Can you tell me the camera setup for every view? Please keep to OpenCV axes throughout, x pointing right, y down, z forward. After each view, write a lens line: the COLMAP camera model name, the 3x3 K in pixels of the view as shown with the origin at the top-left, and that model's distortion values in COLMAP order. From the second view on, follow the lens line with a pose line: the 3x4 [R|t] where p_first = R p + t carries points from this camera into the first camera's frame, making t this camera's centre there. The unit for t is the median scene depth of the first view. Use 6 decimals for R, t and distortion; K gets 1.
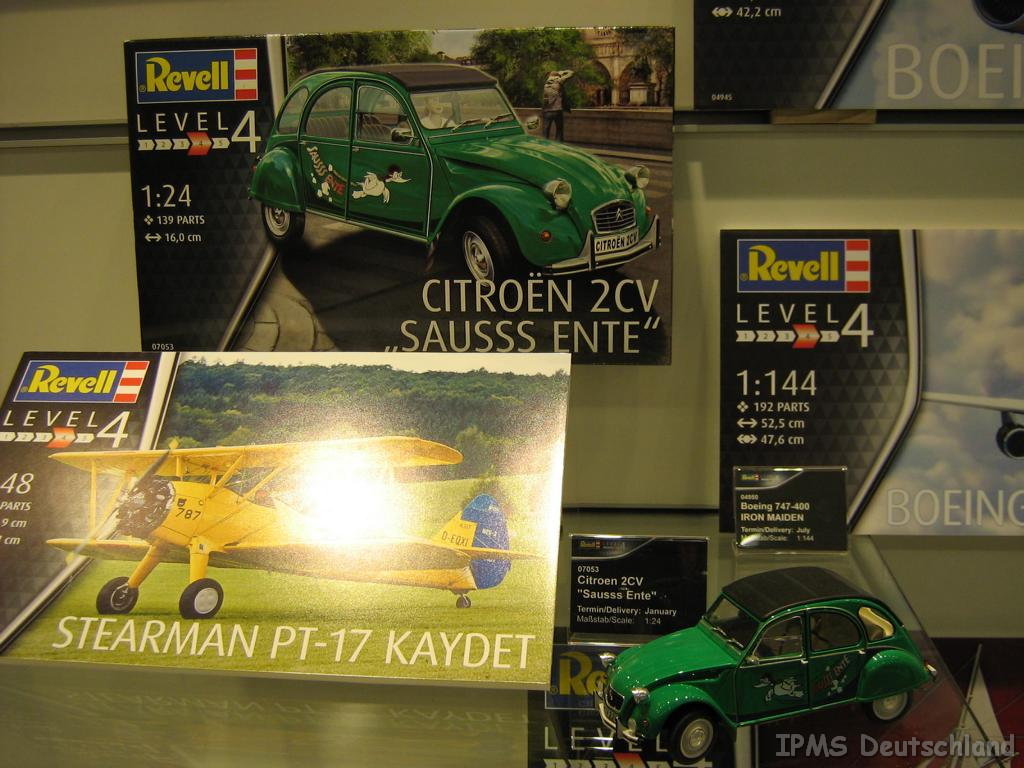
lens RADIAL K [[1201.1, 0, 515.1], [0, 1201.1, 384.3], [0, 0, 1]] dist [-0.112780, 0.000000]
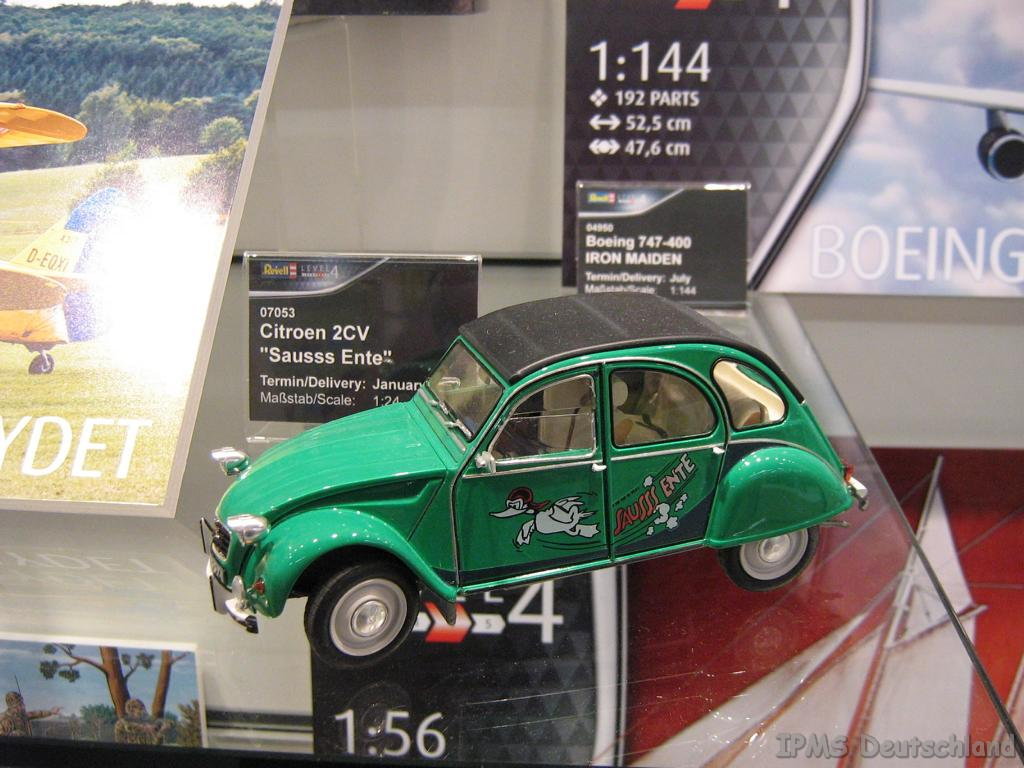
lens RADIAL K [[1201.1, 0, 510.3], [0, 1201.1, 387.9], [0, 0, 1]] dist [-0.112780, 0.000000]
pose [[0.999569, 0.002316, 0.029273, 0.142750], [-0.006593, 0.989138, 0.146840, 0.094787], [-0.028615, -0.146970, 0.988727, 0.377757]]
